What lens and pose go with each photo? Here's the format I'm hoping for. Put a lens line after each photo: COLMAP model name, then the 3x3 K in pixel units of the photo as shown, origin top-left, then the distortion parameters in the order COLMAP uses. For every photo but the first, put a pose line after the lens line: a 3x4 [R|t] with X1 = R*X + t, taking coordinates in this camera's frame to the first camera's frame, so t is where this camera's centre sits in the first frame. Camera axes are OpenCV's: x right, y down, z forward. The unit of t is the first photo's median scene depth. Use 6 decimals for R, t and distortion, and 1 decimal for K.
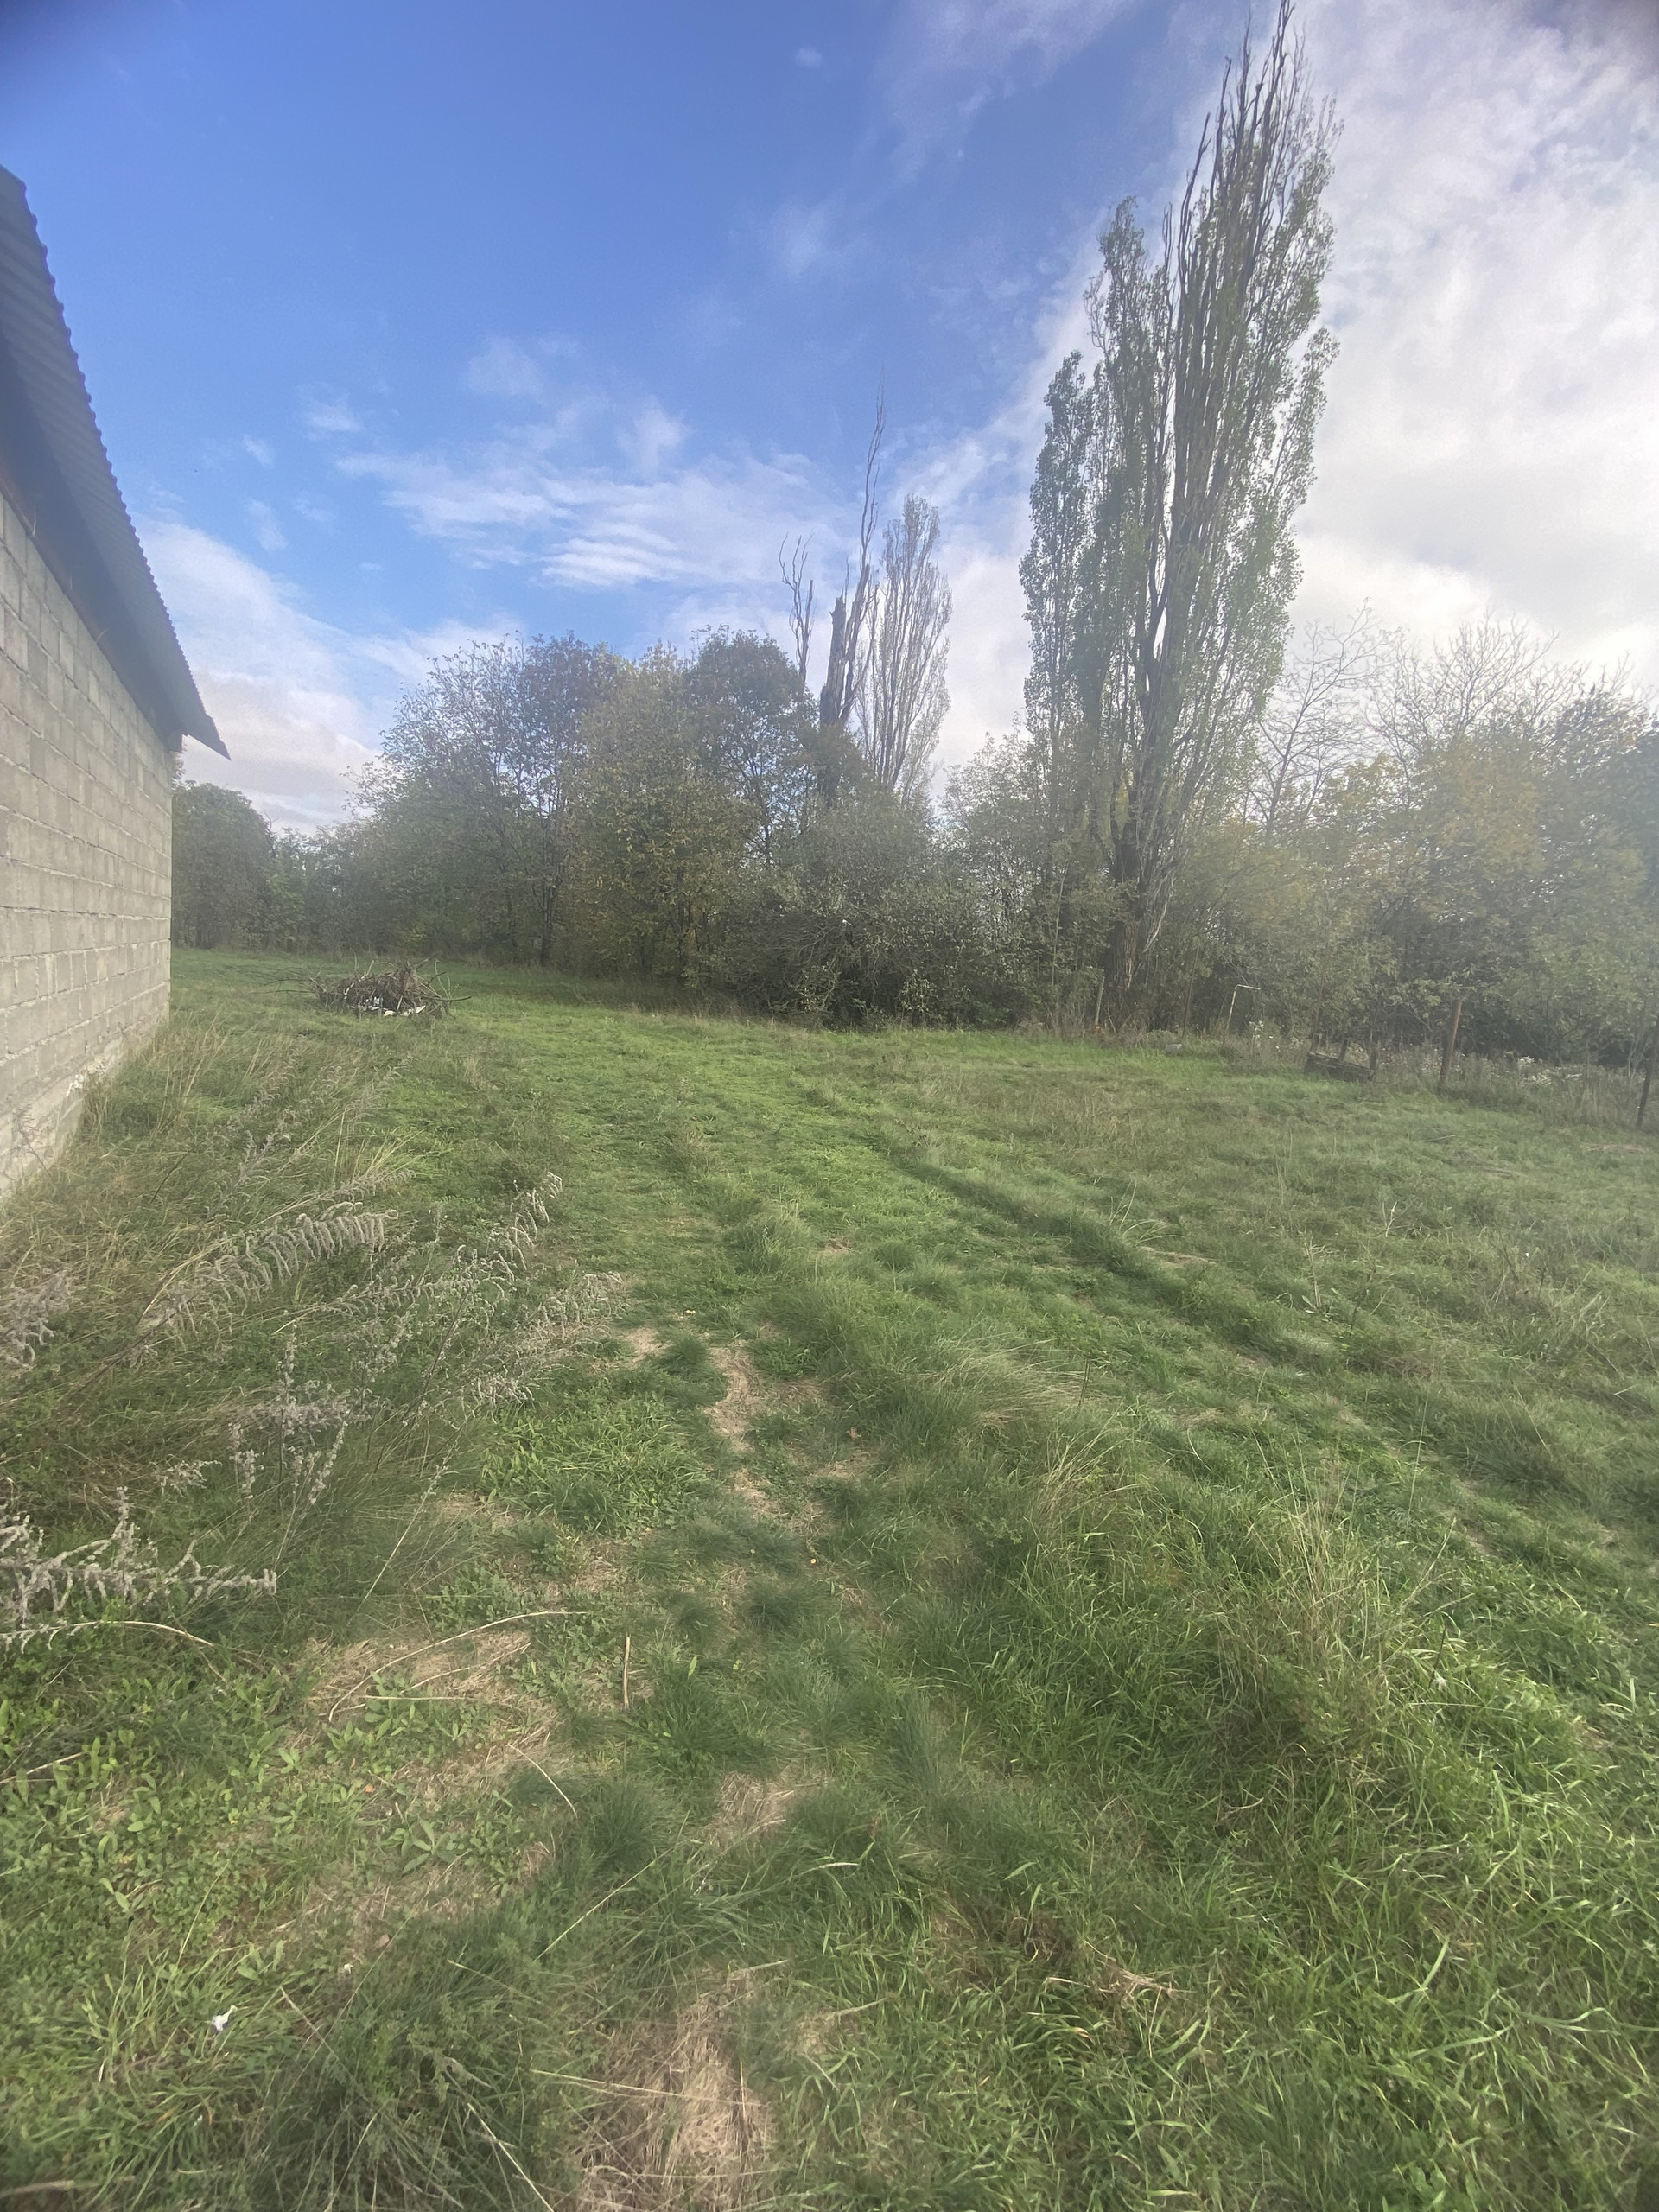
lens RADIAL K [[967.7, 0, 829.5], [0, 967.7, 1106.0], [0, 0, 1]] dist [0.061811, -0.035953]
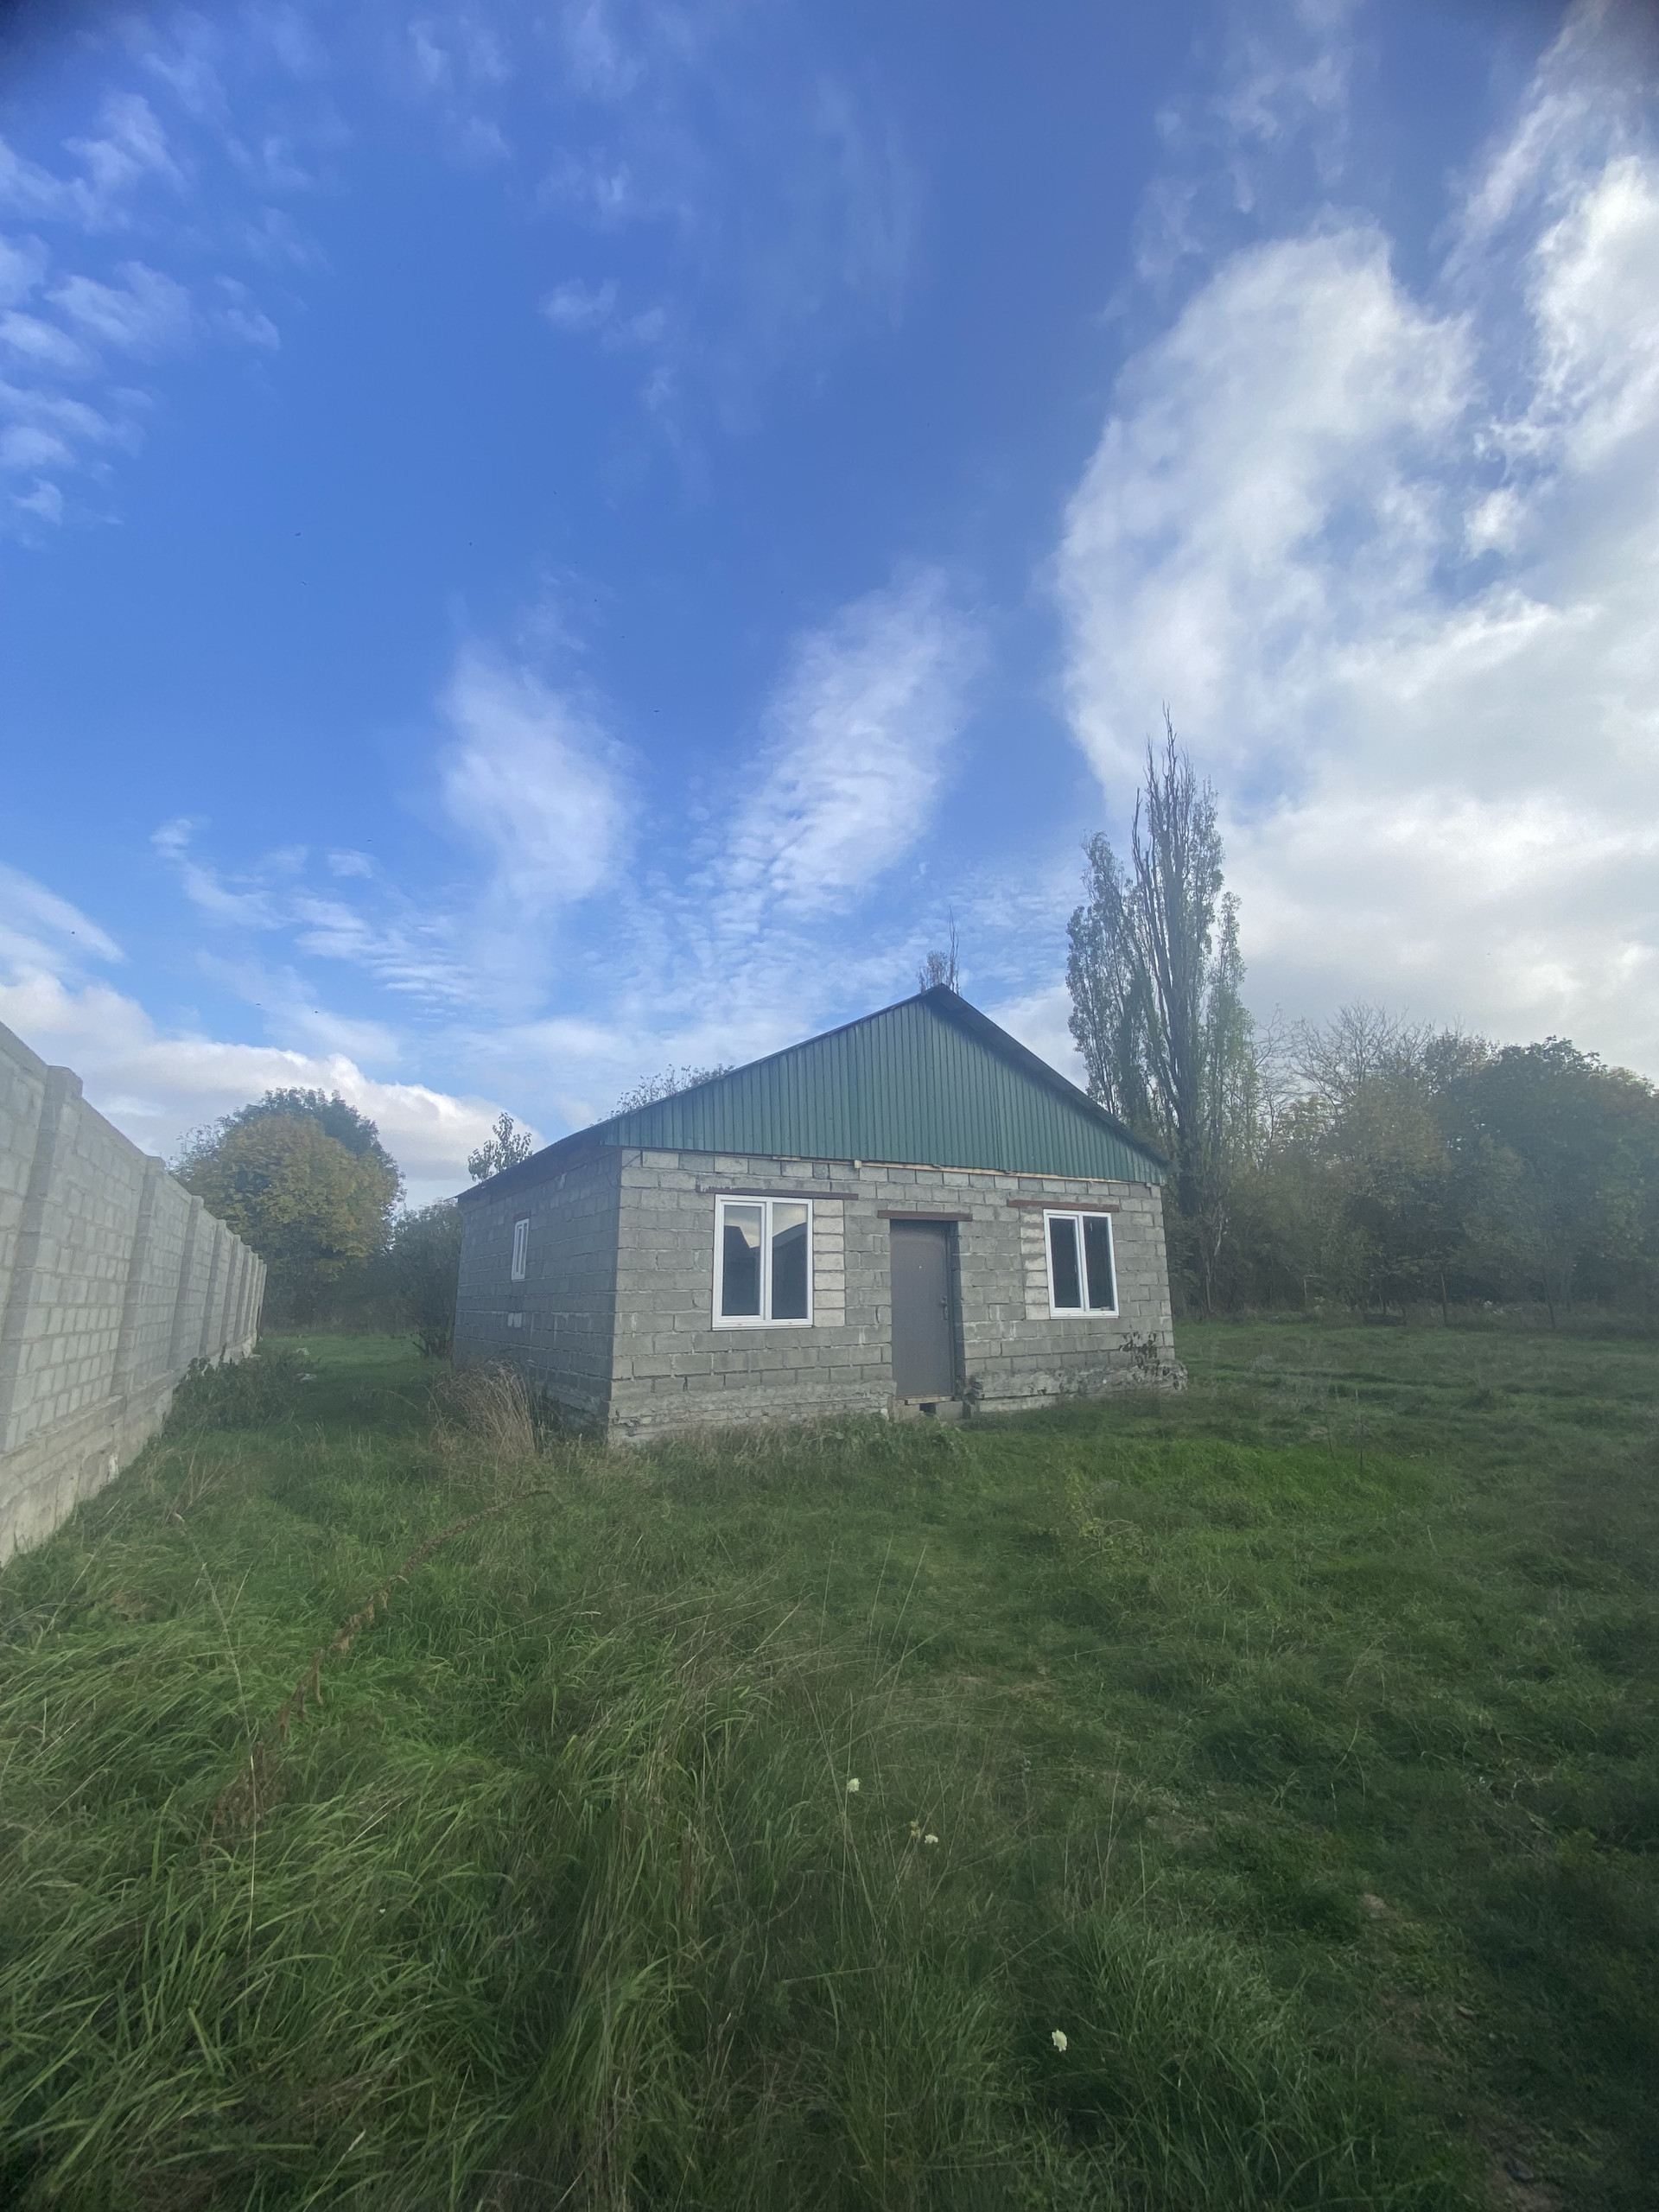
lens RADIAL K [[967.7, 0, 829.5], [0, 967.7, 1106.0], [0, 0, 1]] dist [0.061811, -0.035953]
pose [[0.992646, -0.104824, 0.060554, -0.295077], [0.118704, 0.940981, -0.316962, 0.023503], [-0.023755, 0.321819, 0.946503, -0.418033]]
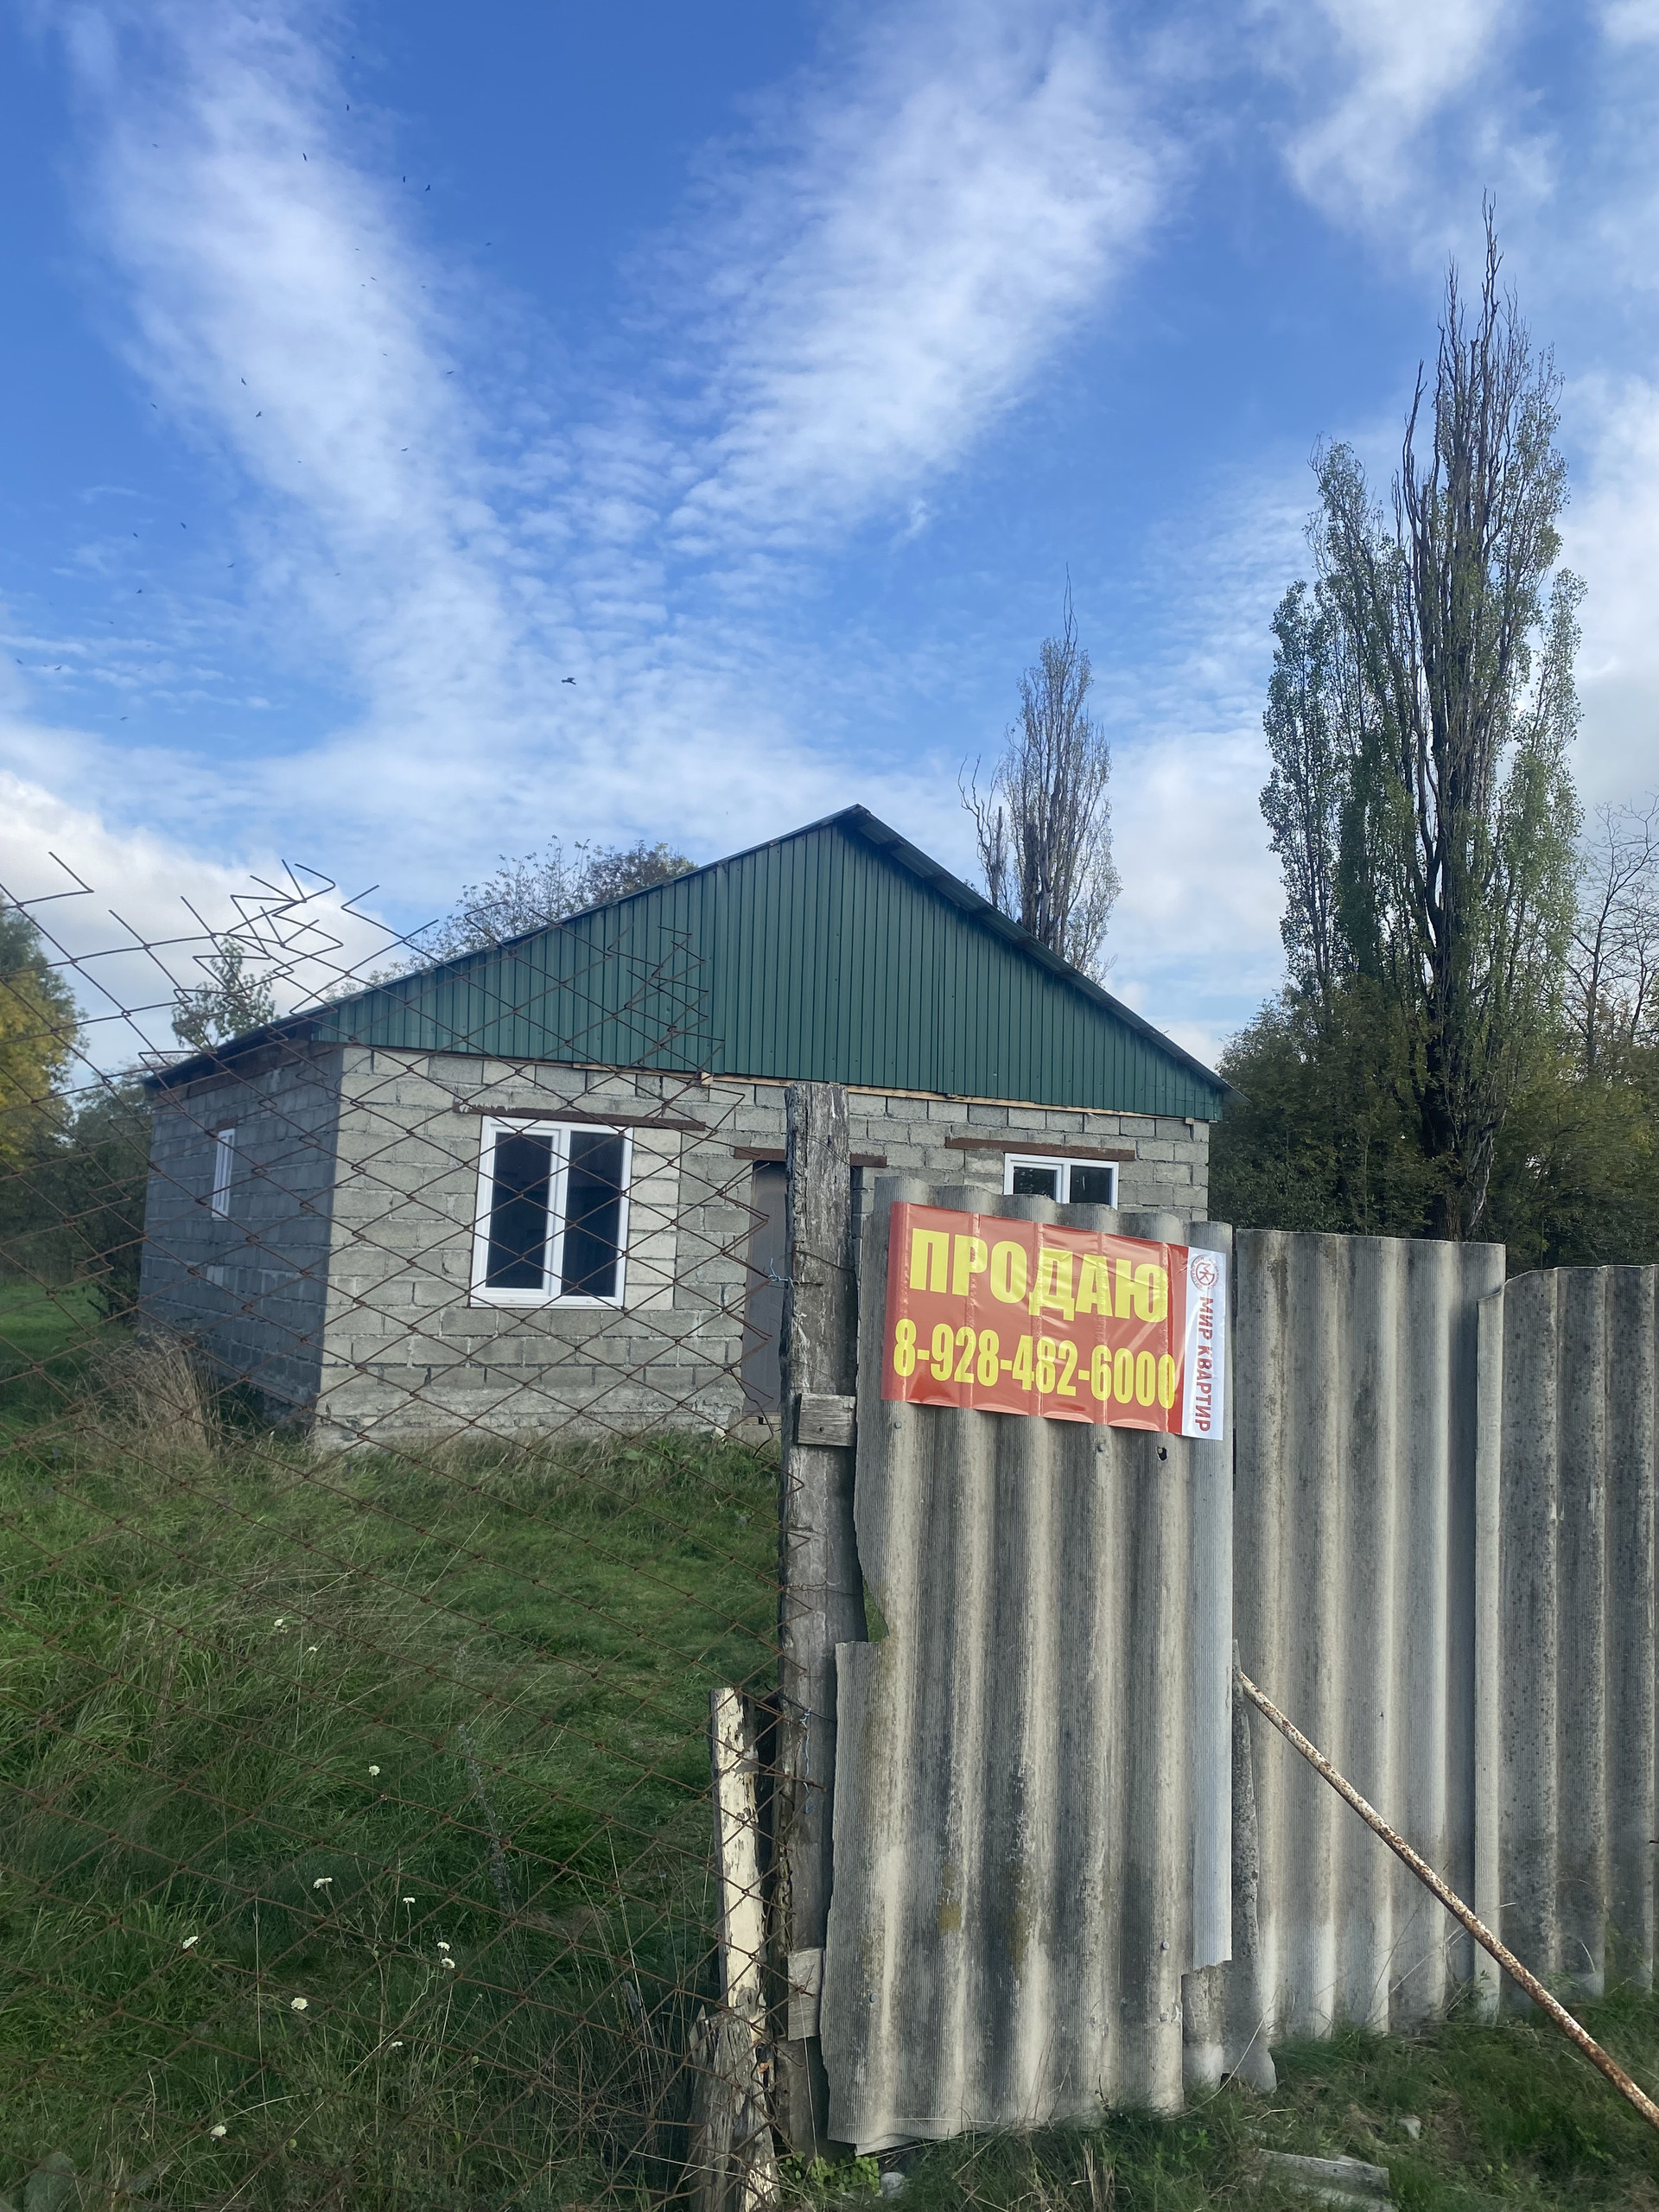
lens RADIAL K [[1815.2, 0, 842.1], [0, 1815.2, 1174.3], [0, 0, 1]] dist [0.028083, -0.000676]
pose [[0.997701, -0.063858, 0.022683, -0.235965], [0.066863, 0.982101, -0.176090, 0.039169], [-0.011032, 0.177202, 0.984113, -0.528366]]
